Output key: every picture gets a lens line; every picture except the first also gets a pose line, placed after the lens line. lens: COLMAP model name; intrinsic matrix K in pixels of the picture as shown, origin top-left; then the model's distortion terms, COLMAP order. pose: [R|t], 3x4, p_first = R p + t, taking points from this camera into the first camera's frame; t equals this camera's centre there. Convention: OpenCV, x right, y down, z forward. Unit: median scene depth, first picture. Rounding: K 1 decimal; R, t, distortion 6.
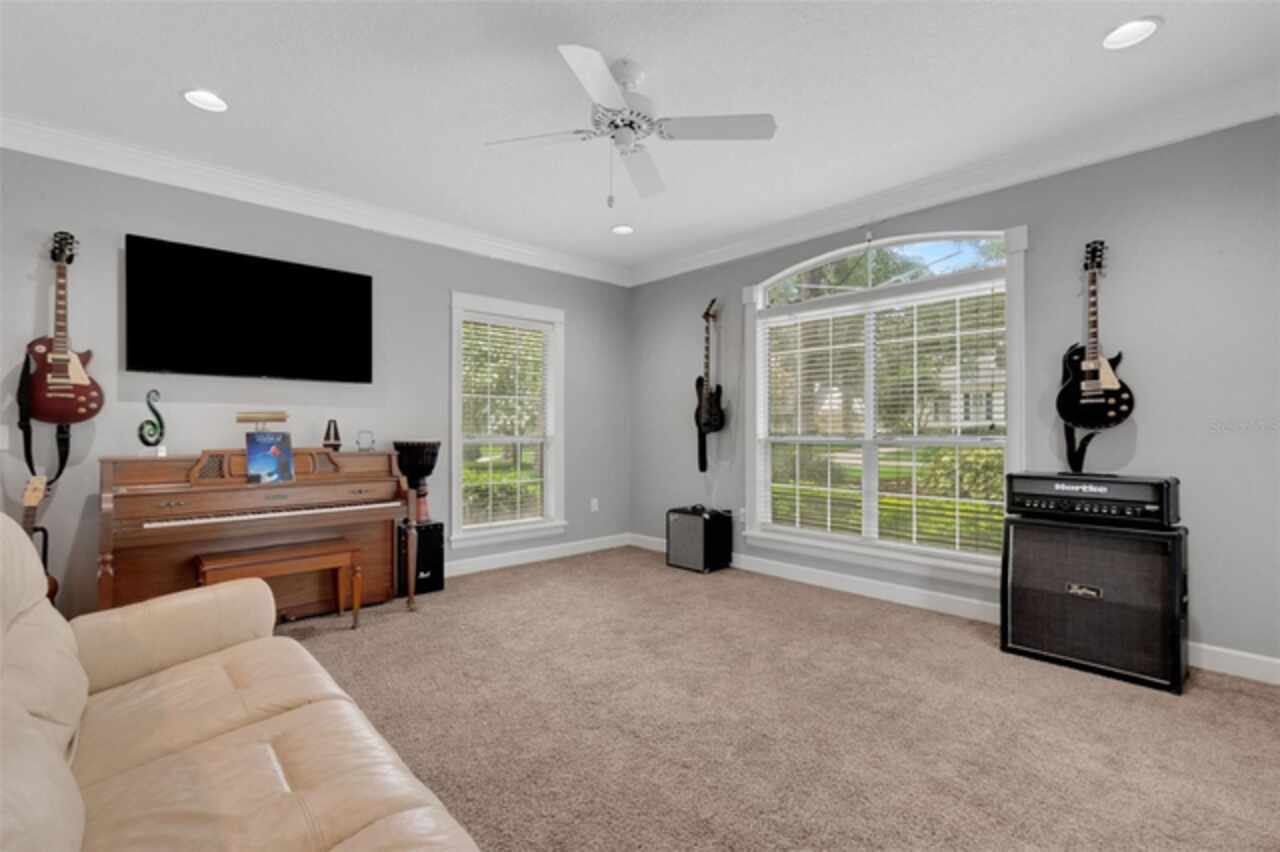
lens RADIAL K [[582.0, 0, 642.8], [0, 582.0, 425.7], [0, 0, 1]] dist [-0.001424, -0.000276]
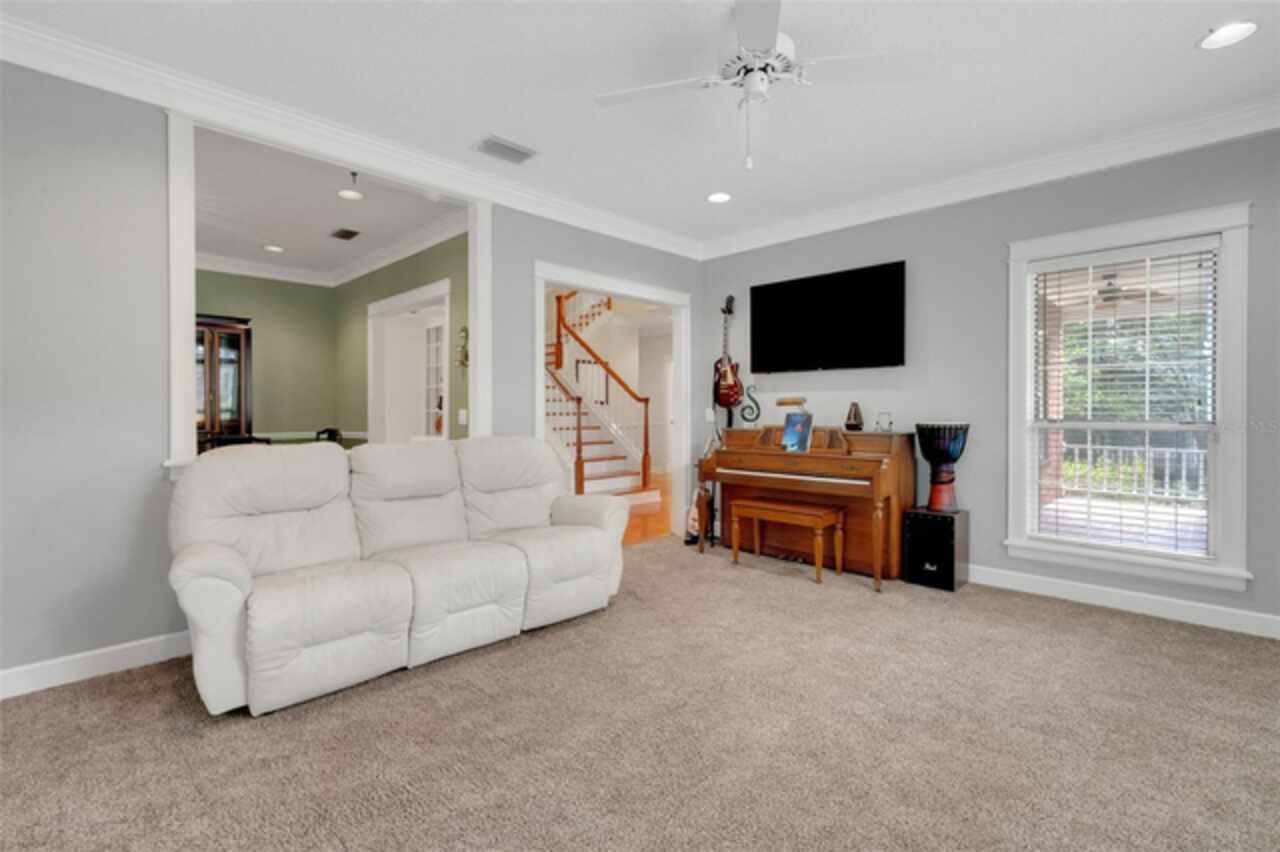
lens RADIAL K [[573.7, 0, 637.0], [0, 573.7, 416.9], [0, 0, 1]] dist [0.001798, 0.000249]
pose [[0.050945, 0.008556, -0.998665, 0.615825], [0.002863, 0.999958, 0.008713, 0.007299], [0.998697, -0.003303, 0.050919, 0.577536]]
